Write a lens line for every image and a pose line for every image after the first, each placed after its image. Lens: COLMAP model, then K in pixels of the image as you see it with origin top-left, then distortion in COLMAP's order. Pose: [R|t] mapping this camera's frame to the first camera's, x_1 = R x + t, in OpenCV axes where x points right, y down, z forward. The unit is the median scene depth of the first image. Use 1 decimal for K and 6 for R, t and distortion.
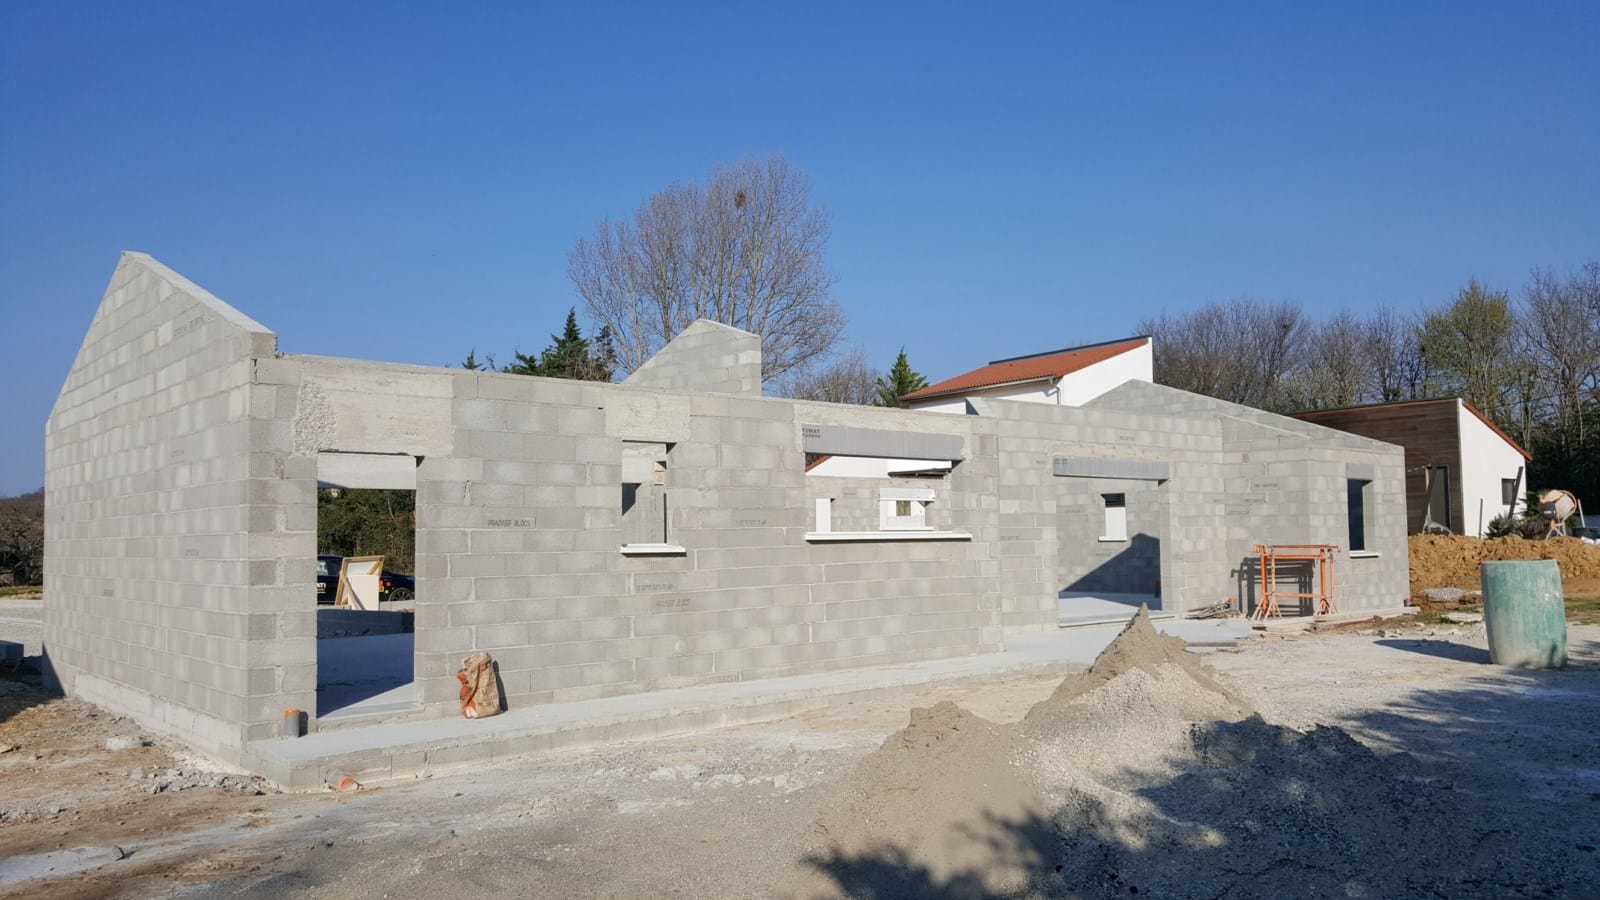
lens RADIAL K [[1239.4, 0, 796.0], [0, 1239.4, 453.4], [0, 0, 1]] dist [0.111408, -0.141917]
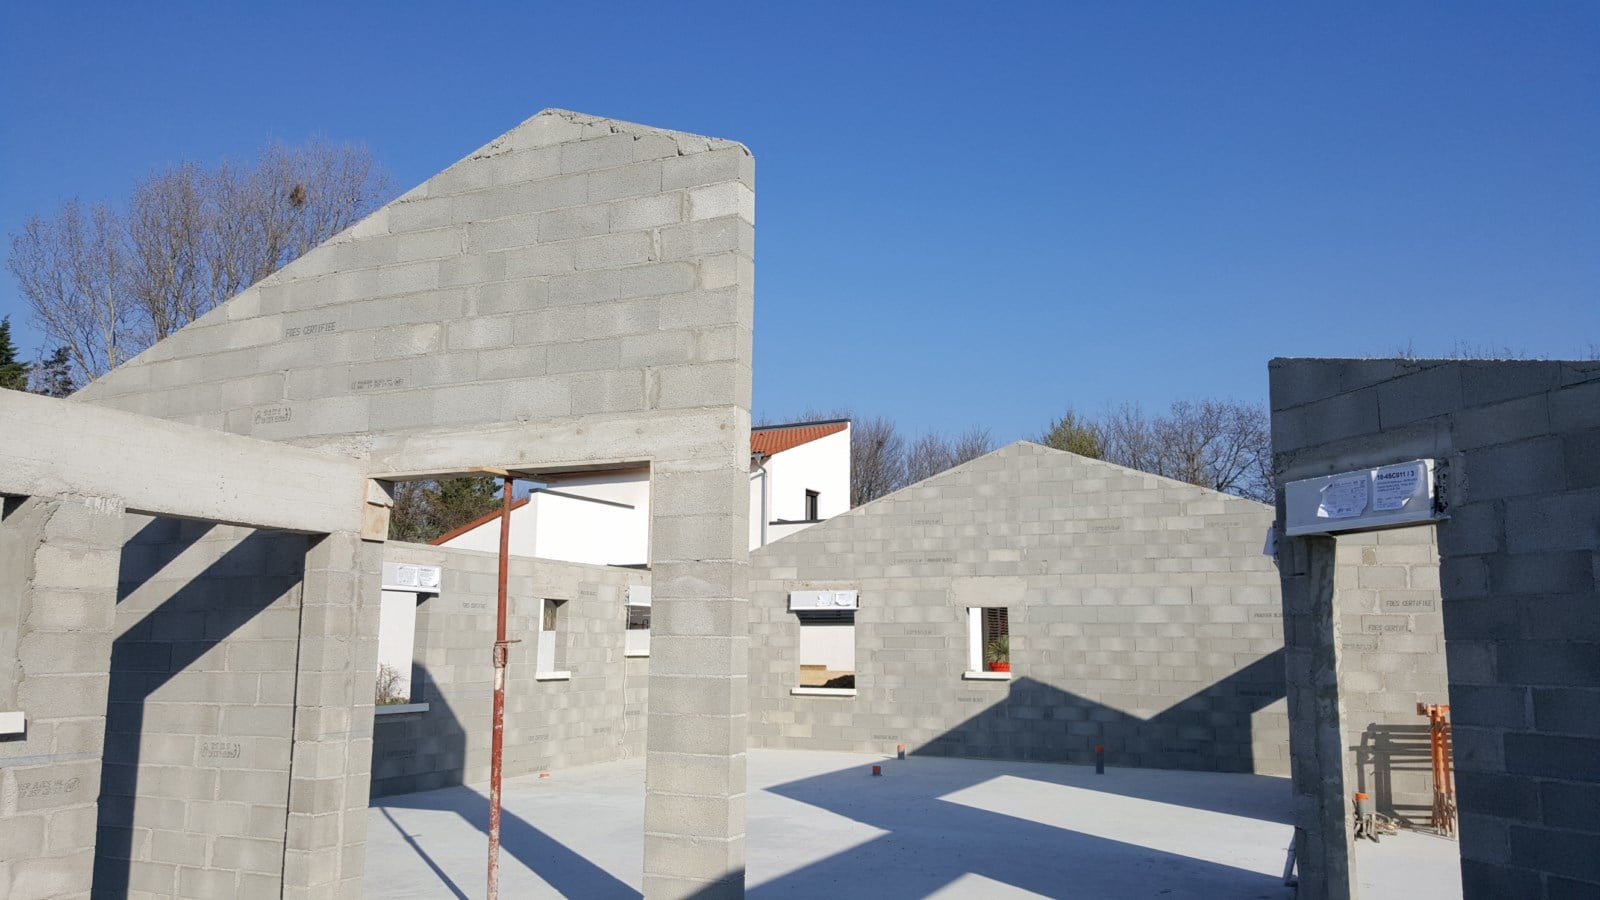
lens RADIAL K [[1239.4, 0, 821.0], [0, 1239.4, 479.3], [0, 0, 1]] dist [0.111408, -0.141917]
pose [[0.912883, 0.077187, 0.400858, -0.099174], [-0.048304, 0.995487, -0.081682, 0.021931], [-0.405354, 0.055203, 0.912491, 0.417541]]
